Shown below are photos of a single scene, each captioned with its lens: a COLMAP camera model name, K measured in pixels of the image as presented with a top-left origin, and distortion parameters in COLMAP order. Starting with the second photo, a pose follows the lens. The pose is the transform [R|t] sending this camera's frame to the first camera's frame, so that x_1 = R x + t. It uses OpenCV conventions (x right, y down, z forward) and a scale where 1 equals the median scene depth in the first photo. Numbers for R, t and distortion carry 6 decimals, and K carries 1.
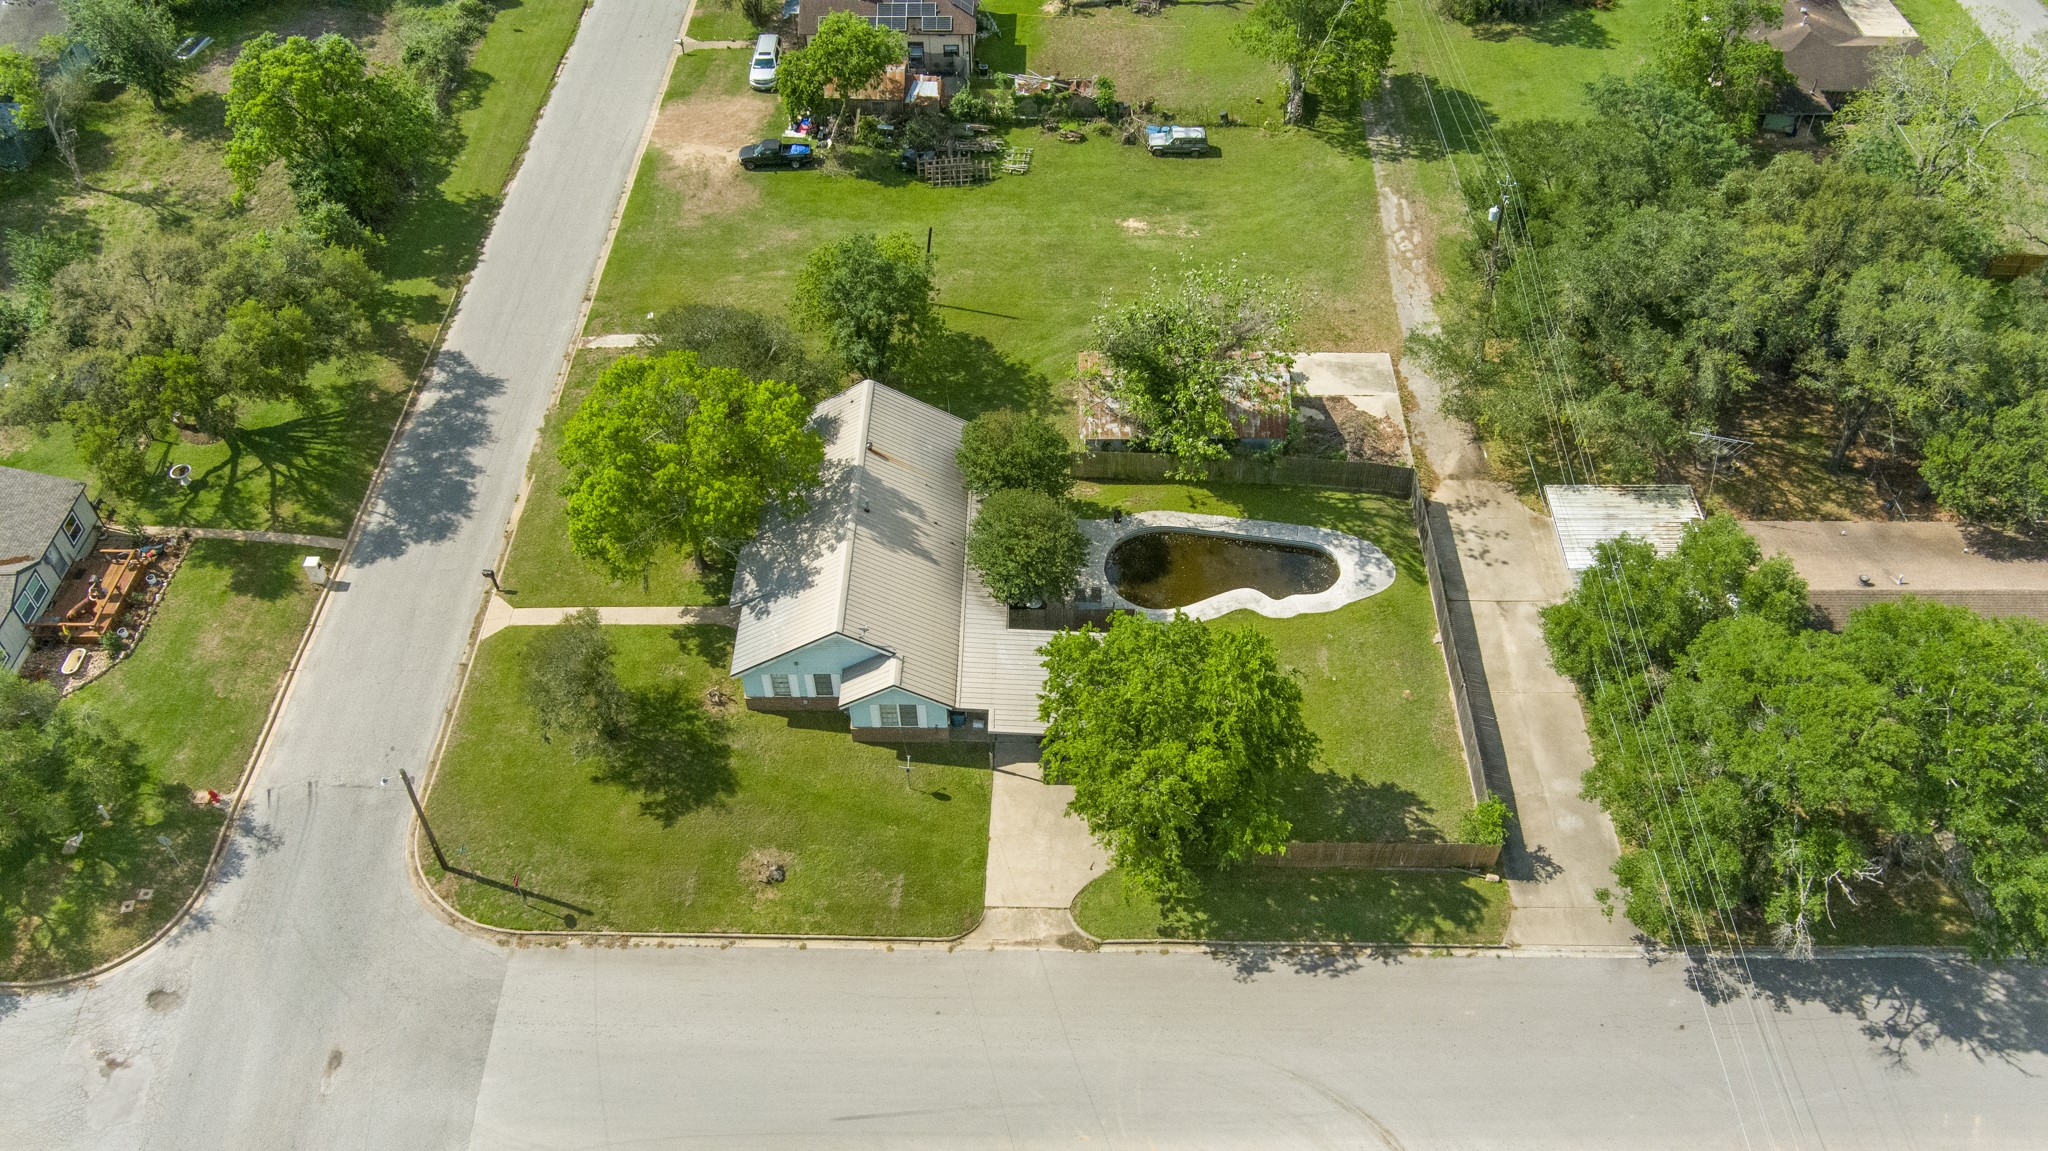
lens RADIAL K [[1606.9, 0, 1024.0], [0, 1606.9, 575.5], [0, 0, 1]] dist [-0.079889, 0.004182]
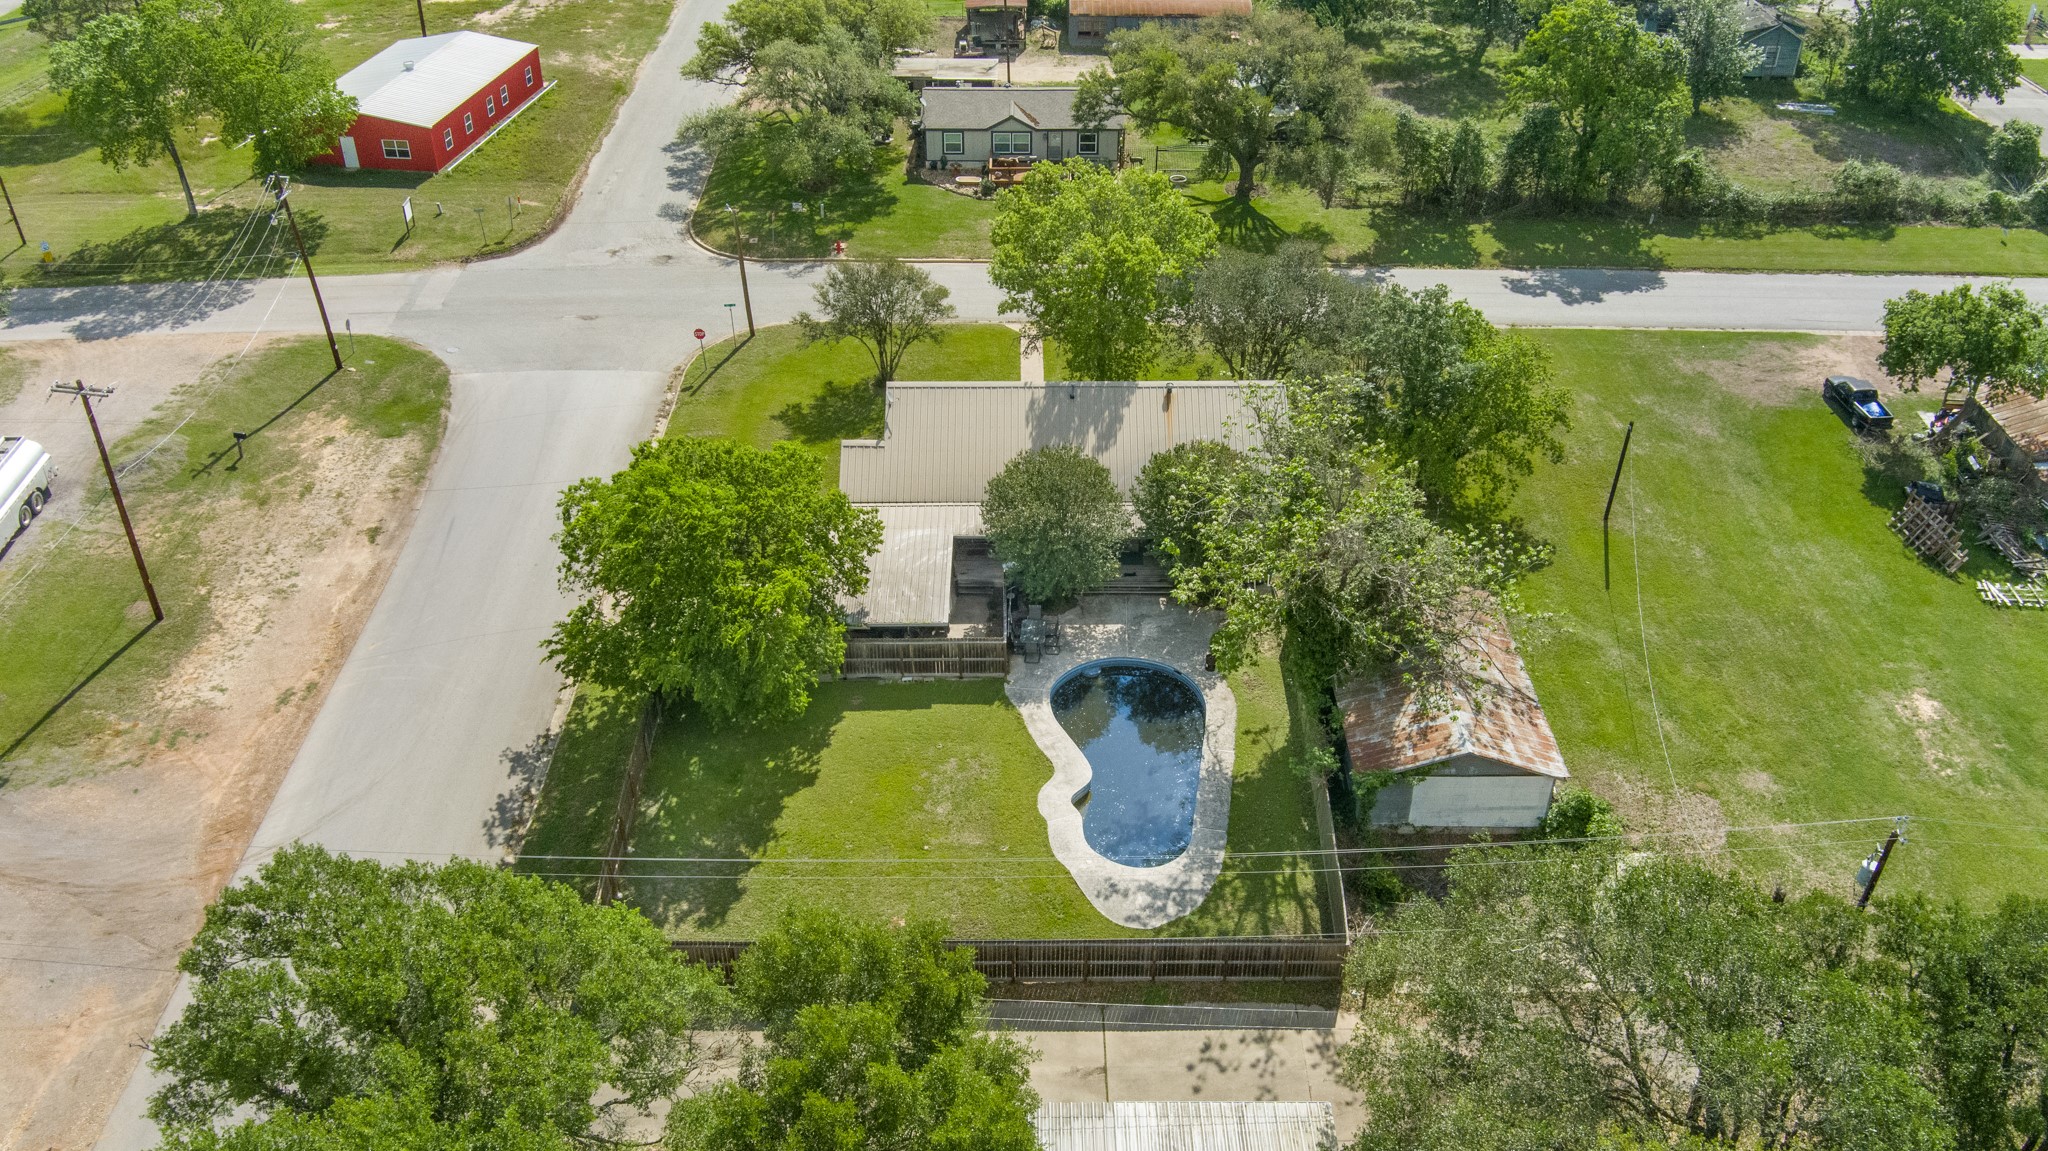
lens RADIAL K [[1650.4, 0, 1024.0], [0, 1650.4, 575.5], [0, 0, 1]] dist [-0.055260, -0.002315]
pose [[0.030063, 0.567135, -0.823076, 0.673171], [-0.726267, 0.578156, 0.371848, -0.286208], [0.686755, 0.586594, 0.429273, 0.589433]]
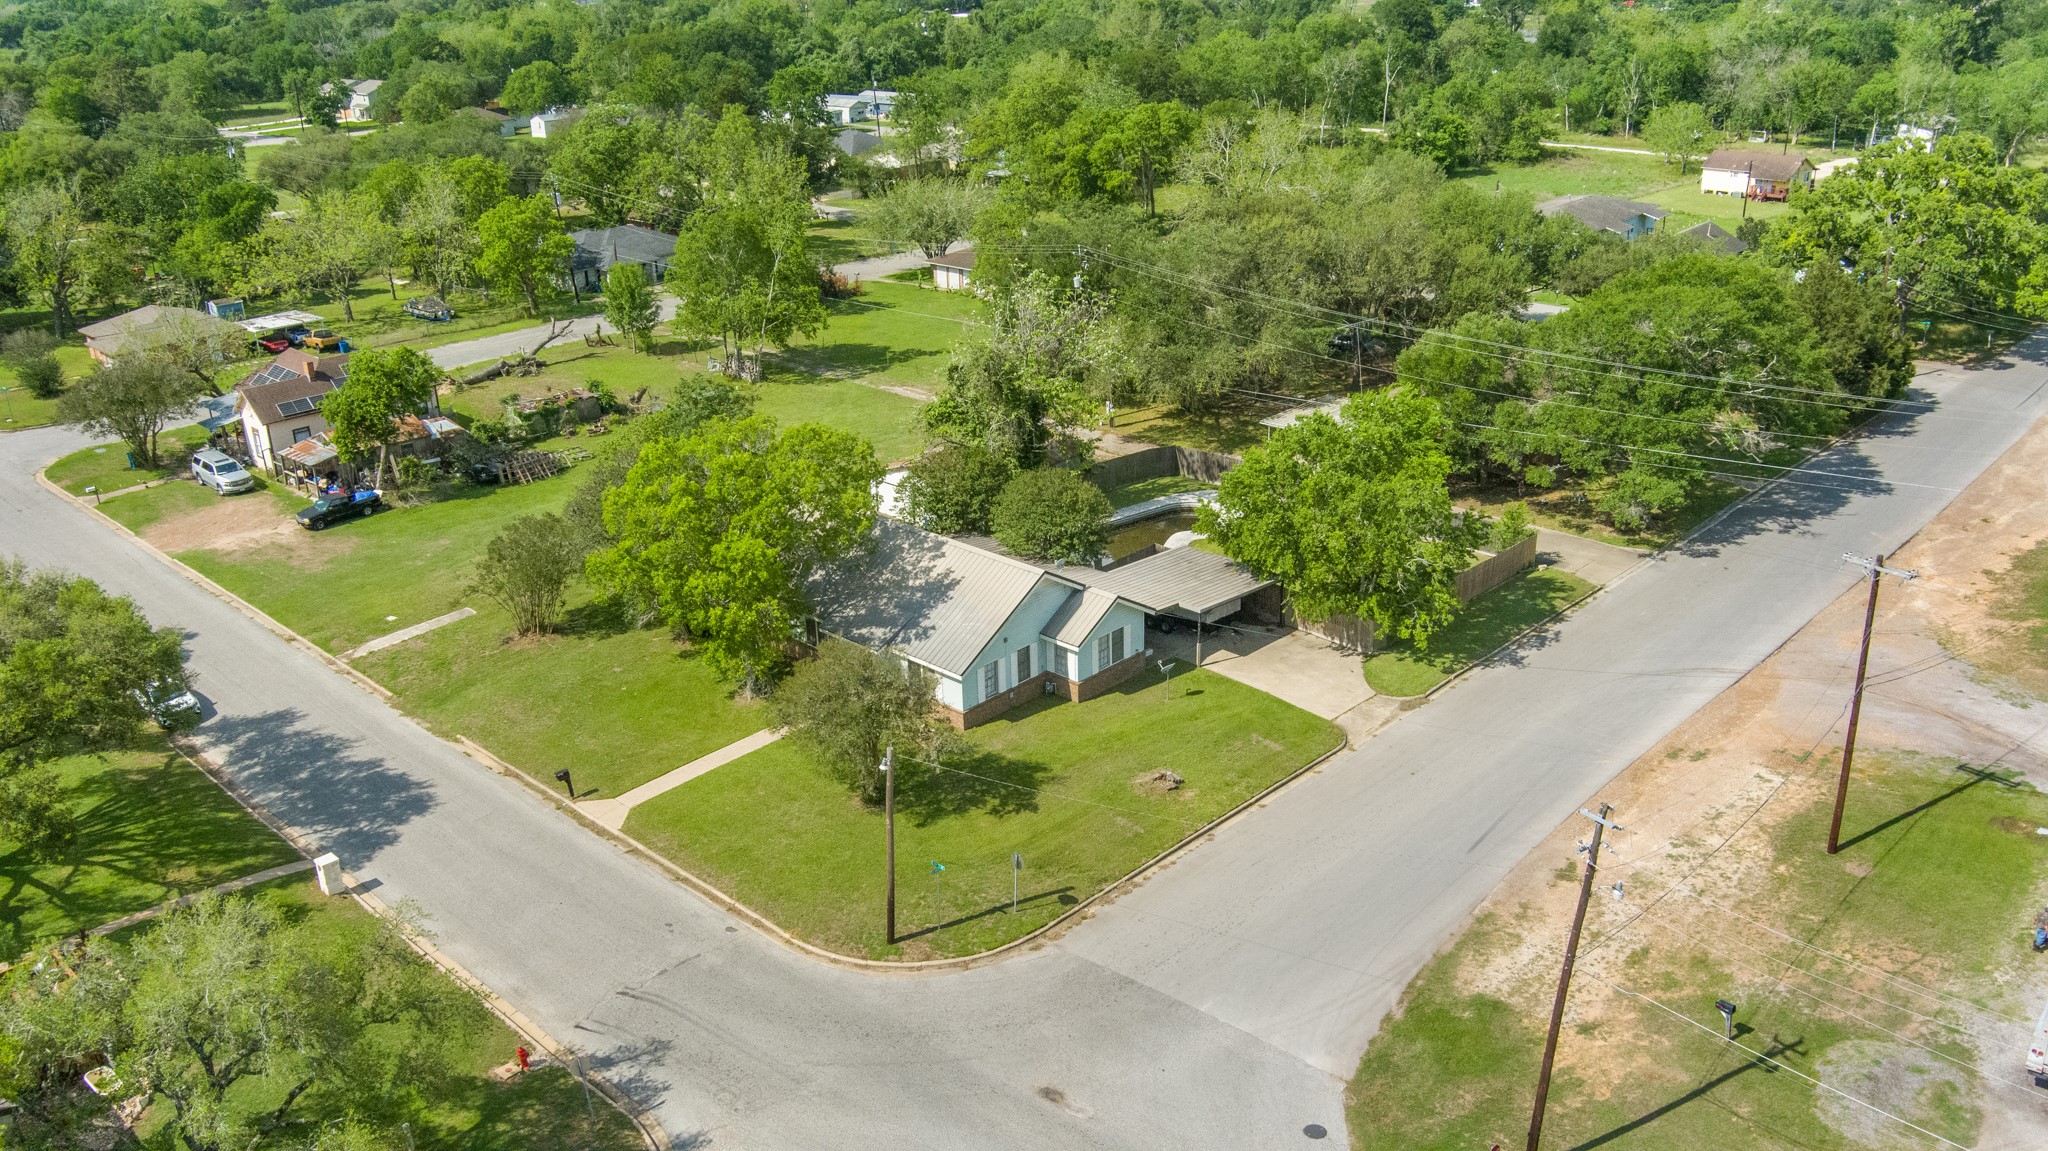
lens RADIAL K [[1640.5, 0, 1051.5], [0, 1640.5, 580.0], [0, 0, 1]] dist [-0.085661, -0.010731]
pose [[0.671939, -0.278857, 0.686102, -0.671090], [0.542381, 0.816104, -0.199490, 0.201755], [-0.504301, 0.506174, 0.699620, 0.276076]]
